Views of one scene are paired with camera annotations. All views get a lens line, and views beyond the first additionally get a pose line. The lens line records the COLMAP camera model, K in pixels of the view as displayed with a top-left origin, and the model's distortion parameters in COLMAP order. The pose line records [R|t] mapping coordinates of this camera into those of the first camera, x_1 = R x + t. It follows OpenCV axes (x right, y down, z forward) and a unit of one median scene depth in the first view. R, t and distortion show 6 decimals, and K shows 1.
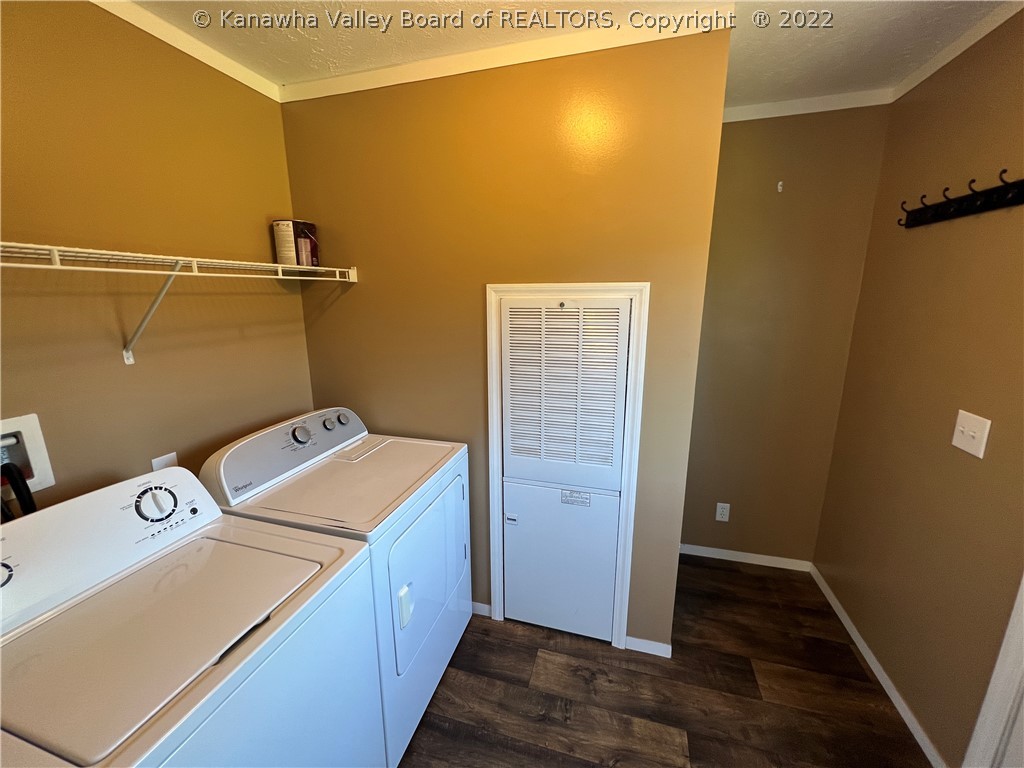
lens RADIAL K [[403.6, 0, 514.2], [0, 403.6, 380.6], [0, 0, 1]] dist [-0.002027, -0.000157]
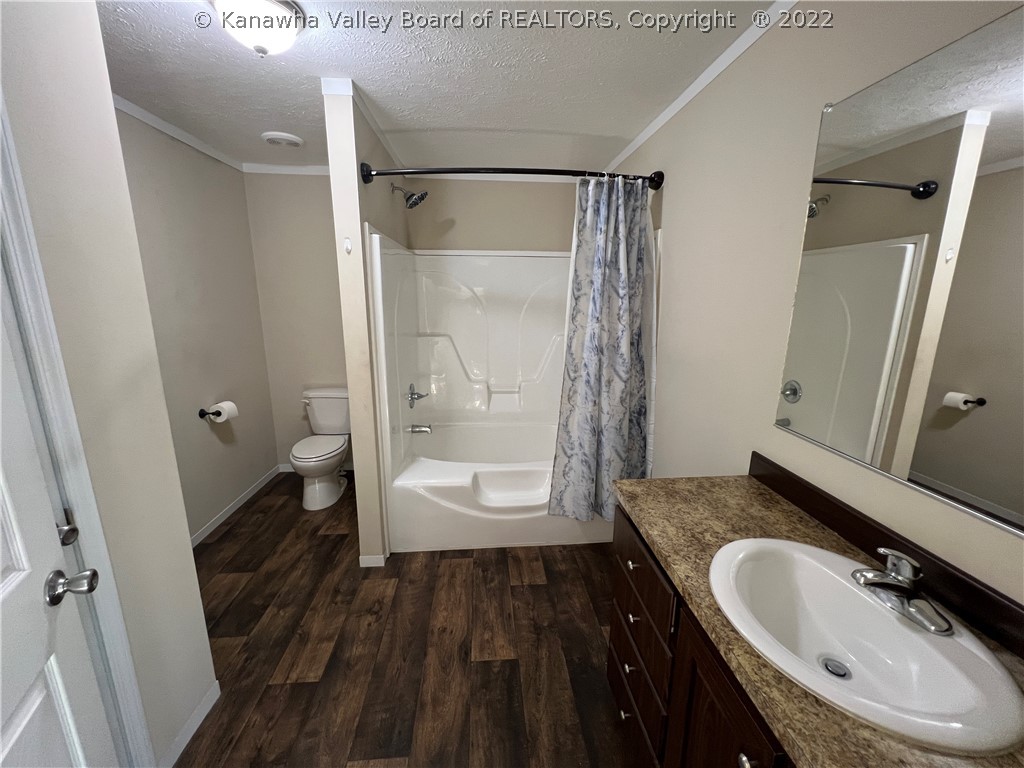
lens RADIAL K [[414.2, 0, 513.0], [0, 414.2, 386.1], [0, 0, 1]] dist [0.000050, 0.000146]
pose [[0.350377, 0.205867, -0.913704, 1.353264], [-0.208518, 0.968207, 0.138187, -0.139584], [0.913102, 0.142106, 0.382165, 0.874707]]
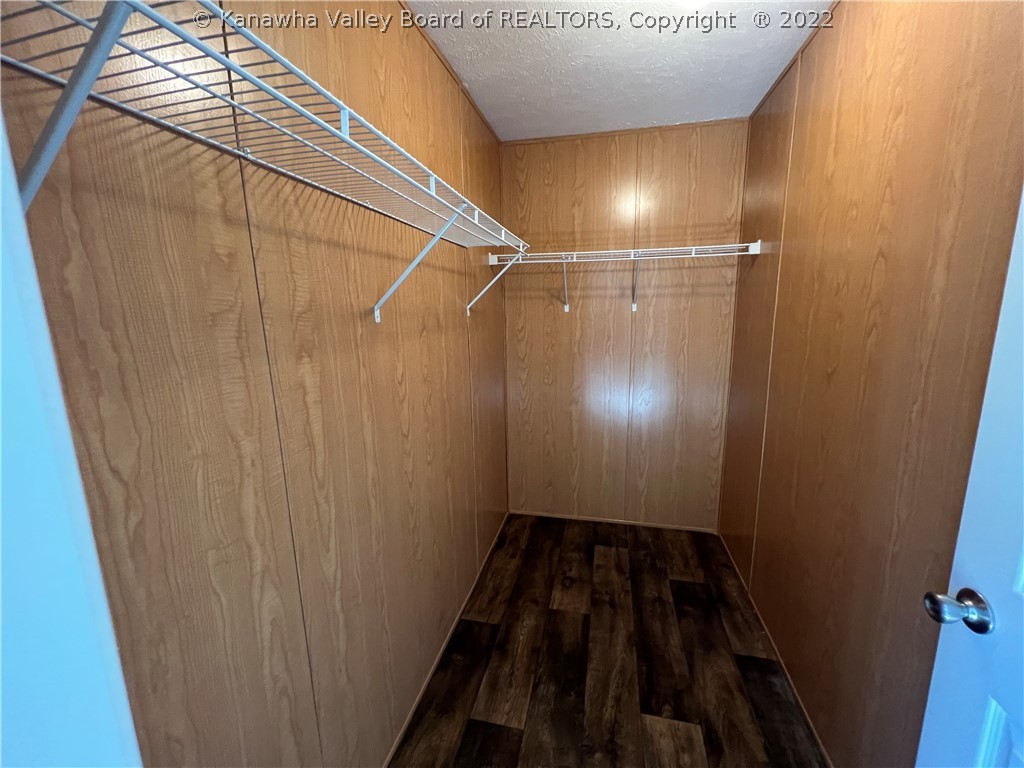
lens RADIAL K [[414.2, 0, 514.4], [0, 414.2, 387.7], [0, 0, 1]] dist [0.000050, 0.000146]
pose [[-0.056219, -0.184061, 0.981306, -1.035062], [0.227795, 0.954572, 0.192097, -0.141309], [-0.972085, 0.234336, -0.011737, 1.109825]]
